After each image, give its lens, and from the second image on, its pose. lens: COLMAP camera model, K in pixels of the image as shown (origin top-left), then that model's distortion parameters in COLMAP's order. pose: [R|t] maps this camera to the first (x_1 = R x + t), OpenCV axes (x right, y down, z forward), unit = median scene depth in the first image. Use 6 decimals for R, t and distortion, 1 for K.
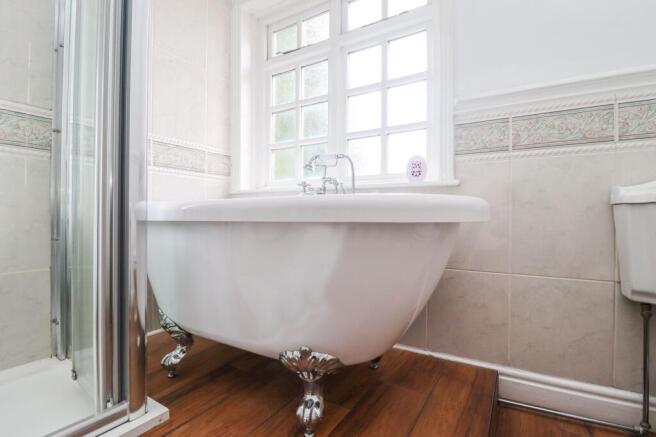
lens RADIAL K [[310.1, 0, 337.2], [0, 310.1, 223.0], [0, 0, 1]] dist [-0.004783, -0.002825]
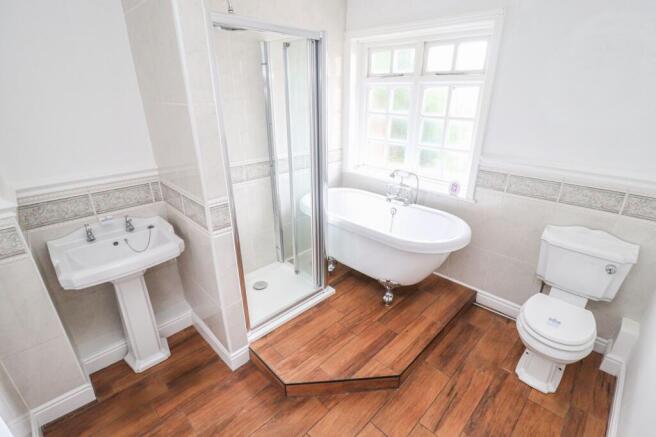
lens RADIAL K [[310.1, 0, 332.6], [0, 310.1, 222.9], [0, 0, 1]] dist [-0.004783, -0.002825]
pose [[0.970699, 0.091294, -0.222283, -0.010448], [-0.000544, 0.925853, 0.377883, -0.780891], [0.240299, -0.366690, 0.898774, -1.001361]]
